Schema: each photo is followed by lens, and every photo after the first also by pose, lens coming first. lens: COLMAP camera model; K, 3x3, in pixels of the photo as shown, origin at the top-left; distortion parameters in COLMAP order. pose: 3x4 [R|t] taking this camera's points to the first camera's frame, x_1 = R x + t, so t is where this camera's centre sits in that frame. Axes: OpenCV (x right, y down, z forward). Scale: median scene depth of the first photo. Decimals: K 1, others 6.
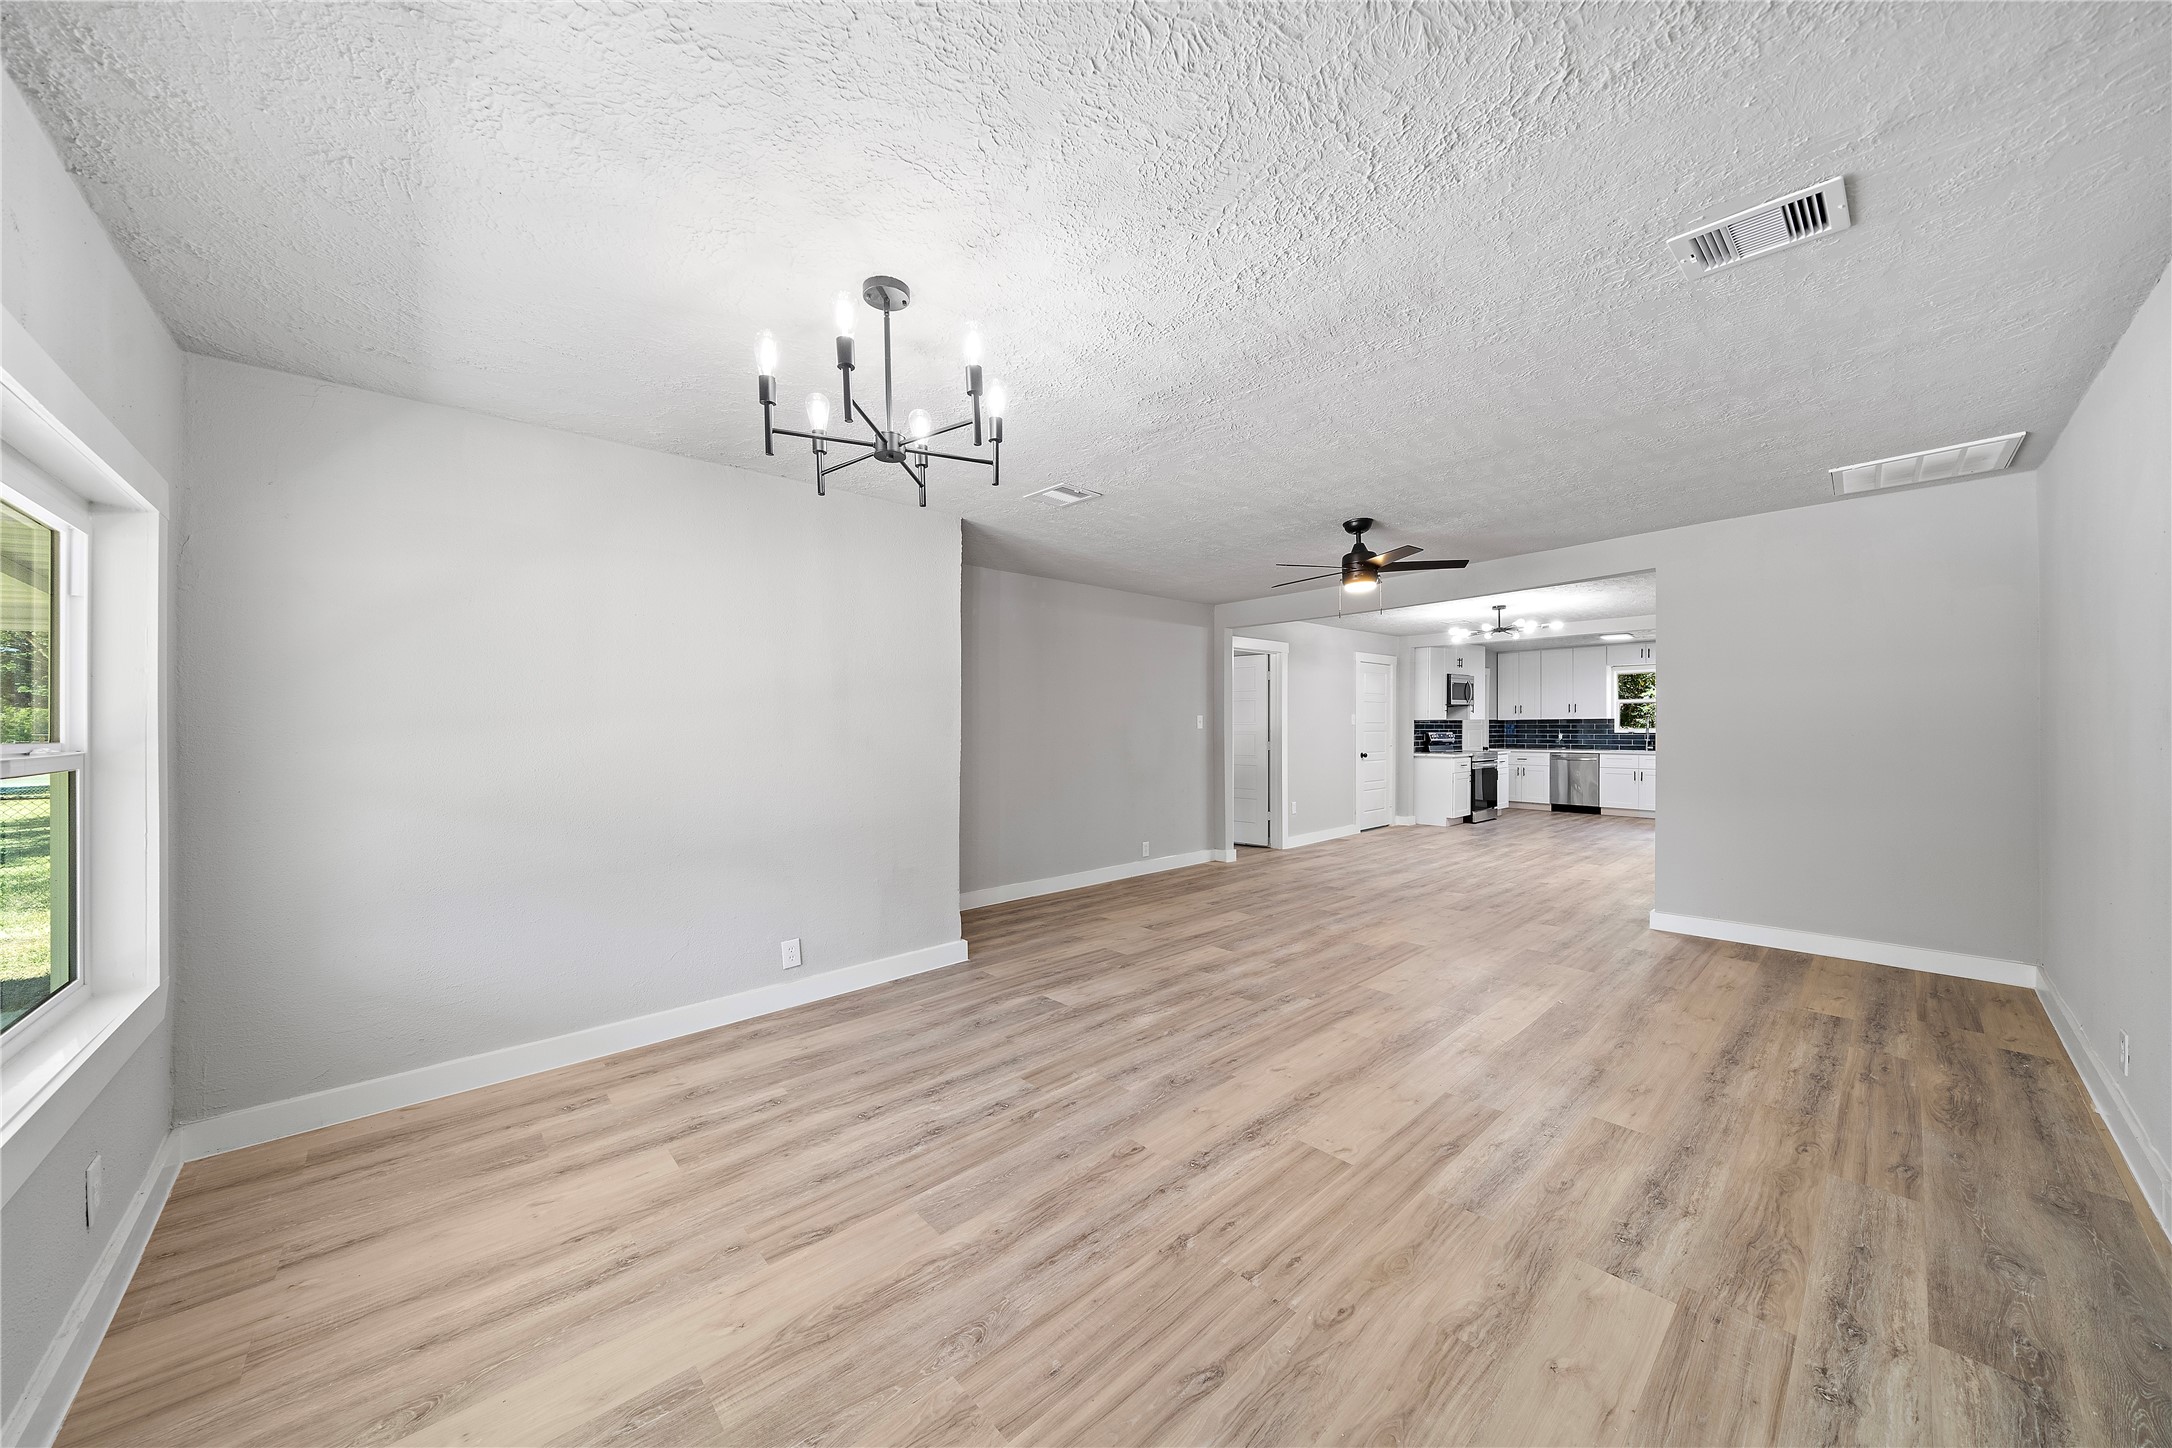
lens RADIAL K [[752.6, 0, 1073.3], [0, 752.6, 735.5], [0, 0, 1]] dist [-0.000917, -0.000937]
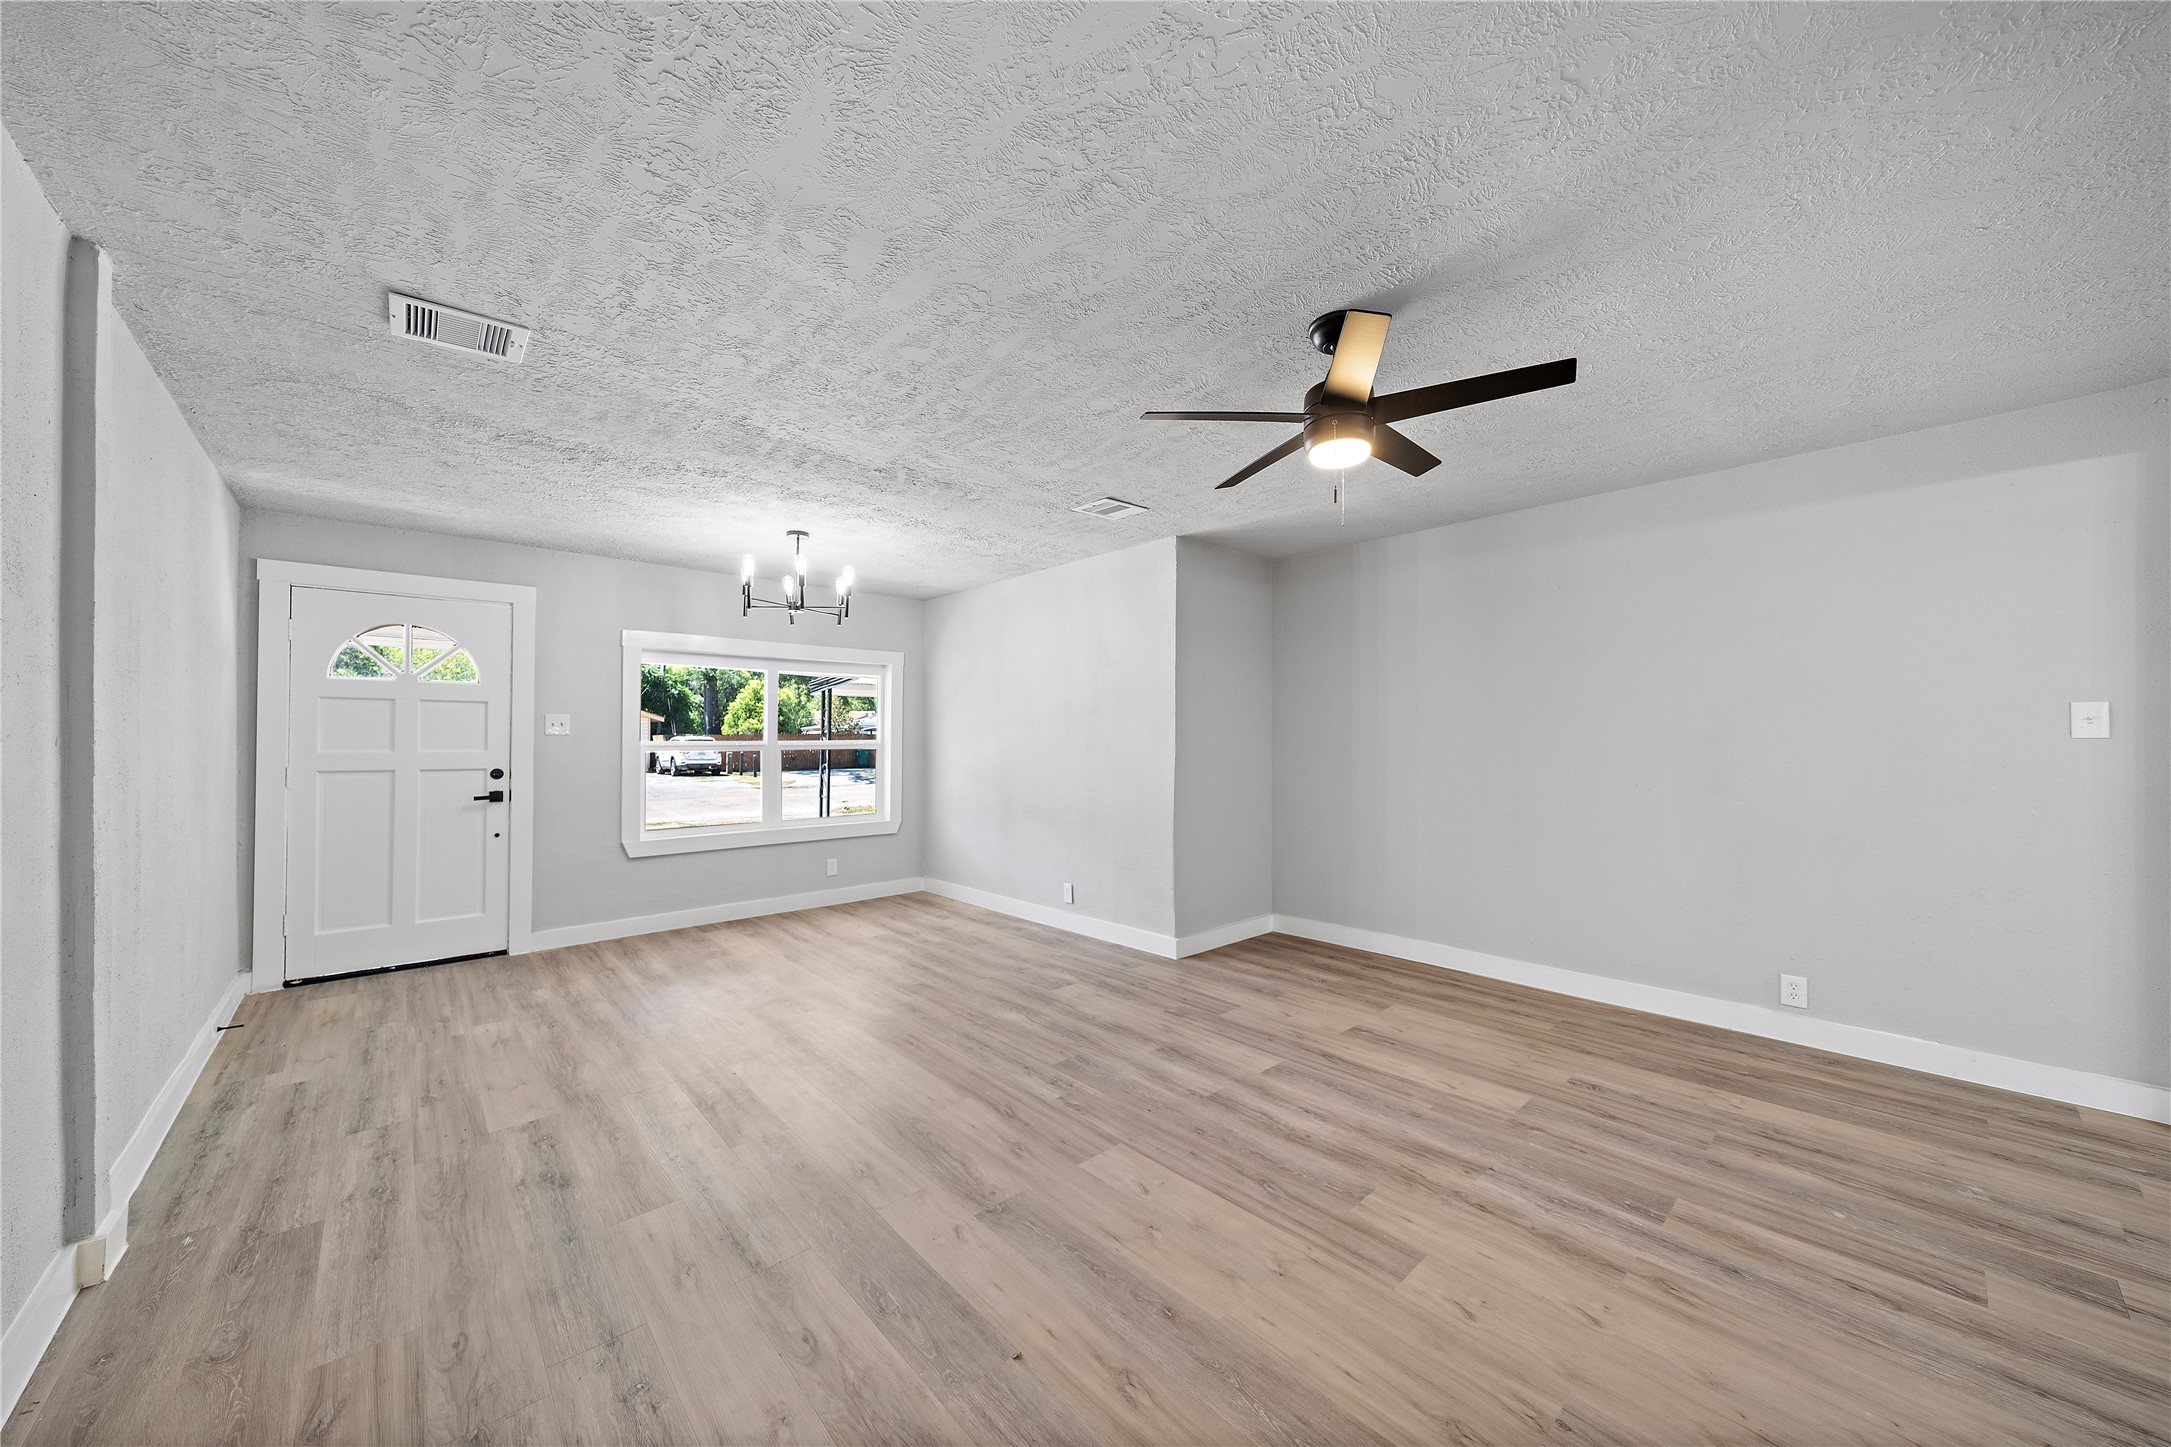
lens RADIAL K [[752.2, 0, 1077.5], [0, 752.2, 724.7], [0, 0, 1]] dist [-0.000917, -0.000937]
pose [[0.007067, -0.009201, -0.999933, 1.124246], [-0.006796, 0.999934, -0.009249, -0.023925], [0.999952, 0.006861, 0.007004, 1.047182]]
